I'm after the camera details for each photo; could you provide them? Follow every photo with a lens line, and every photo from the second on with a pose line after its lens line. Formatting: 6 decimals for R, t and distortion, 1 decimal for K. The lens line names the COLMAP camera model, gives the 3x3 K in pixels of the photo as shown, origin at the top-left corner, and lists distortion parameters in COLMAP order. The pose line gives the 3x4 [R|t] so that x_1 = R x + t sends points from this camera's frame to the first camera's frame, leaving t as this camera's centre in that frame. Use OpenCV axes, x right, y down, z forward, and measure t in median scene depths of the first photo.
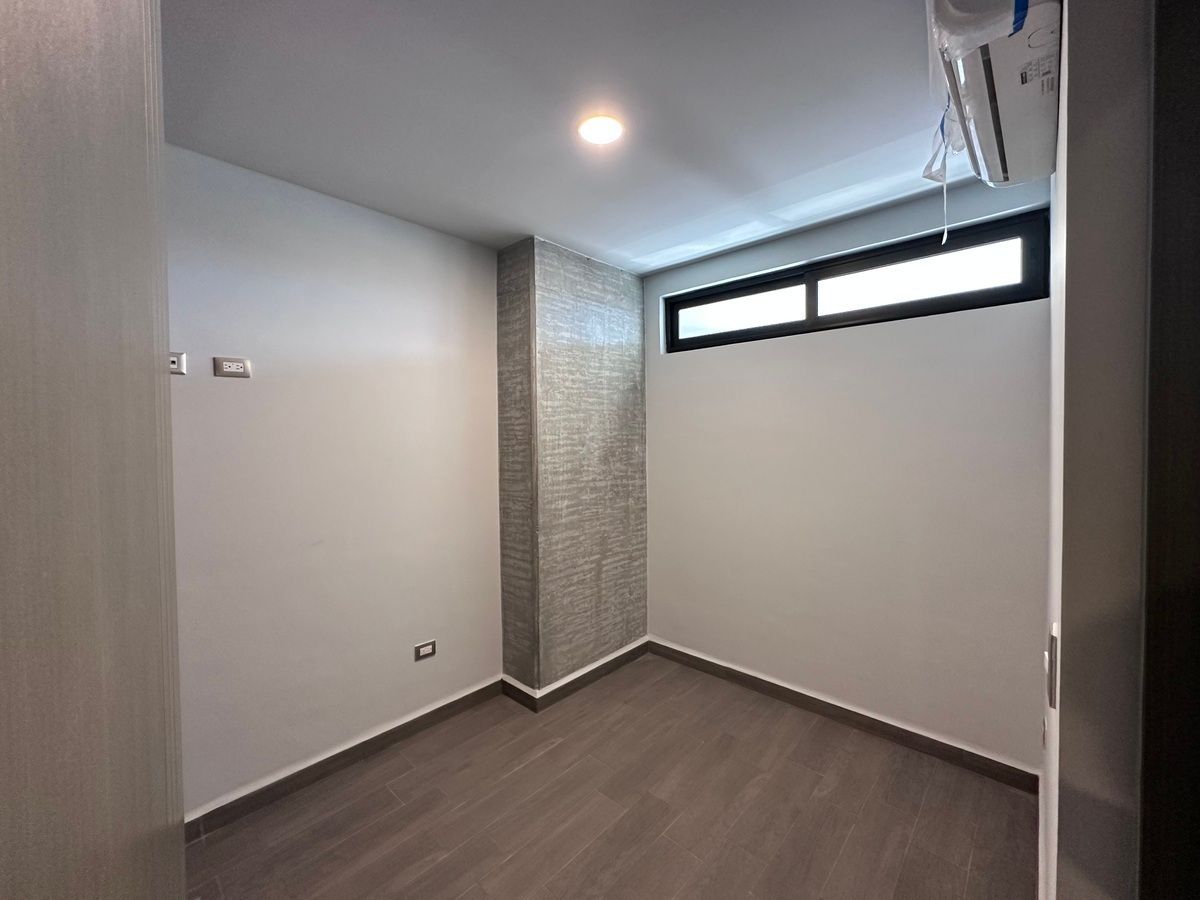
lens RADIAL K [[477.5, 0, 600.9], [0, 477.5, 447.1], [0, 0, 1]] dist [-0.004587, 0.000551]
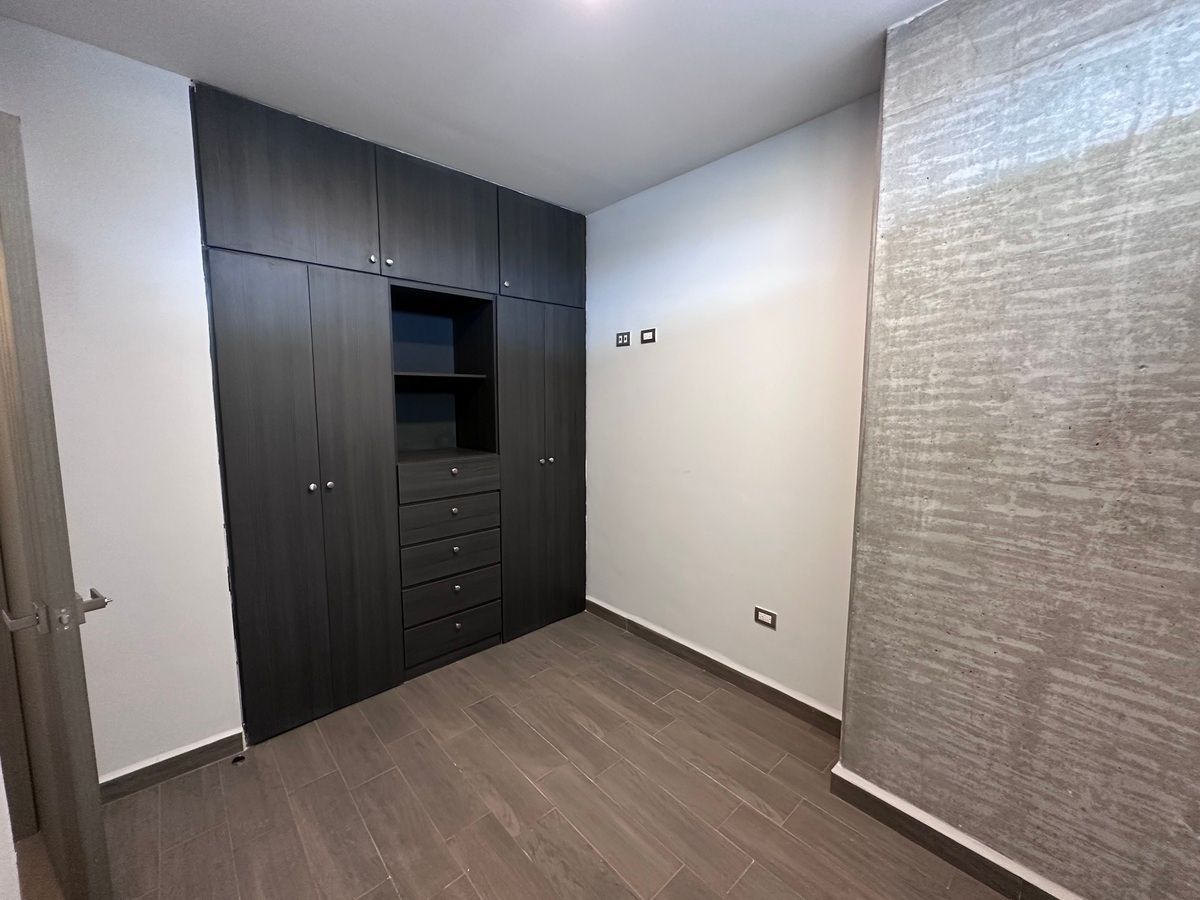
lens RADIAL K [[477.5, 0, 600.9], [0, 477.5, 447.1], [0, 0, 1]] dist [-0.004587, 0.000551]
pose [[-0.081035, 0.114640, -0.990096, 0.472157], [-0.026970, 0.992747, 0.117154, -0.000221], [0.996346, 0.036197, -0.077356, 0.658871]]
